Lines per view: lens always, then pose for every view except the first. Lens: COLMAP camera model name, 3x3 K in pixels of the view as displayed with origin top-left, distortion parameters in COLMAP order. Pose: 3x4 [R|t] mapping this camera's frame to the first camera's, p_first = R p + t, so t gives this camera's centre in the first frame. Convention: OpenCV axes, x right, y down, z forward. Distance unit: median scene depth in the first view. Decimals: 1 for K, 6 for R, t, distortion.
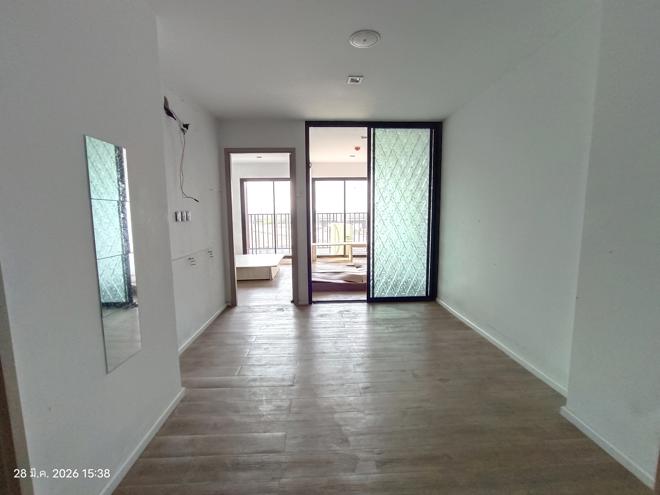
lens RADIAL K [[303.3, 0, 330.0], [0, 303.3, 247.5], [0, 0, 1]] dist [0.001267, 0.000310]
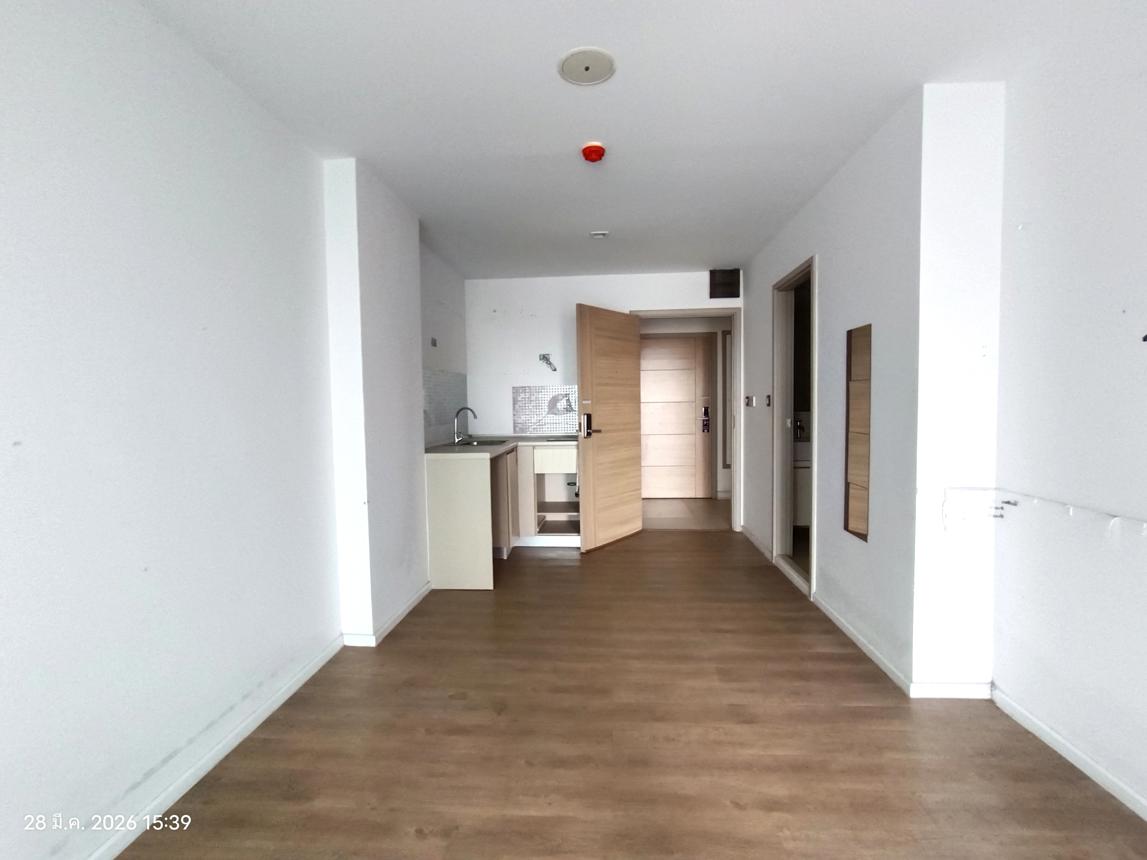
lens RADIAL K [[527.6, 0, 578.9], [0, 527.6, 433.4], [0, 0, 1]] dist [-0.002948, -0.000124]
pose [[-0.995036, 0.022598, 0.096919, 0.061728], [0.038458, 0.985536, 0.165045, -0.277353], [-0.091787, 0.167953, -0.981513, 2.572872]]
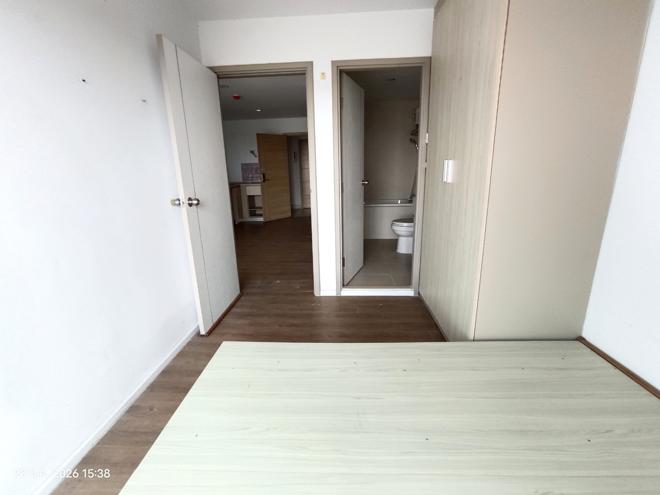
lens RADIAL K [[303.3, 0, 330.0], [0, 303.3, 247.5], [0, 0, 1]] dist [0.001267, 0.000310]
pose [[-0.995149, 0.004957, 0.098253, -1.098280], [0.040482, 0.930887, 0.363056, -0.489710], [-0.089662, 0.365273, -0.926573, 4.276813]]
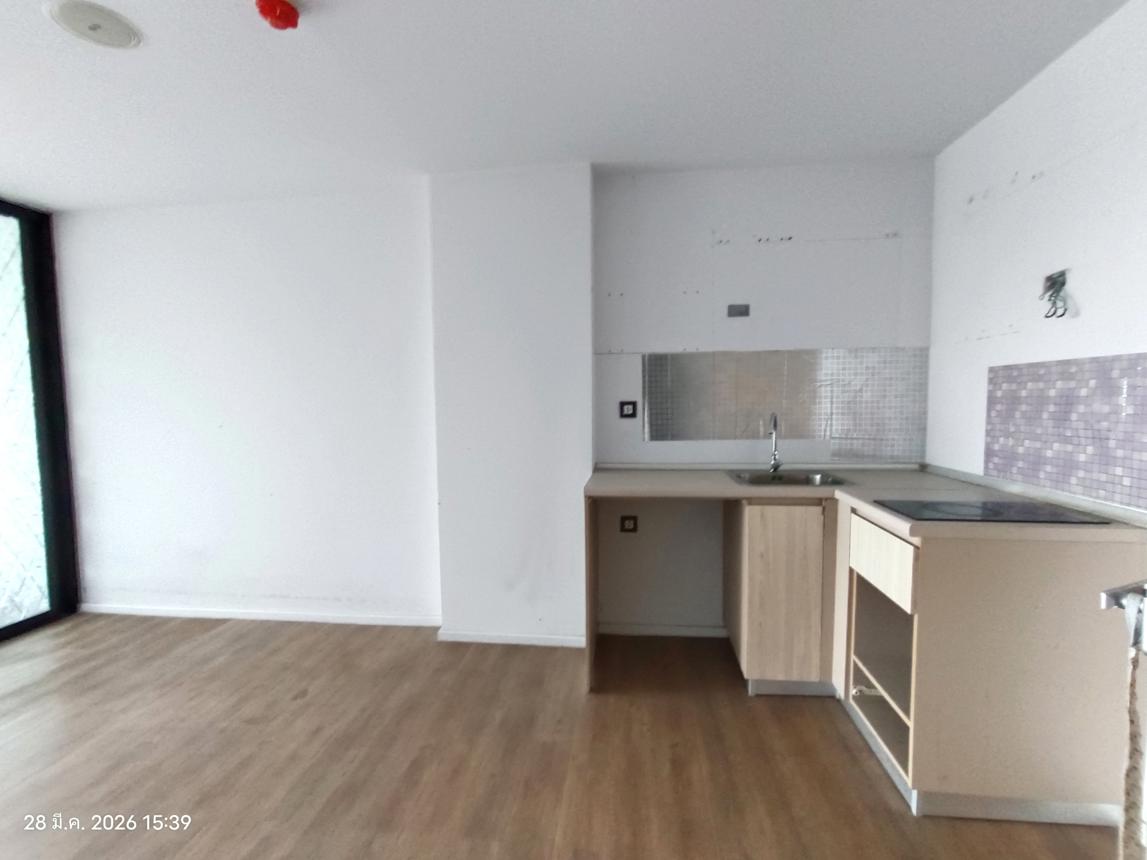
lens RADIAL K [[527.6, 0, 578.9], [0, 527.6, 433.4], [0, 0, 1]] dist [-0.002948, -0.000124]
pose [[0.157368, -0.053518, 0.986089, -0.727220], [0.120918, 0.992061, 0.034545, -0.054195], [-0.980109, 0.113799, 0.162590, 0.330643]]
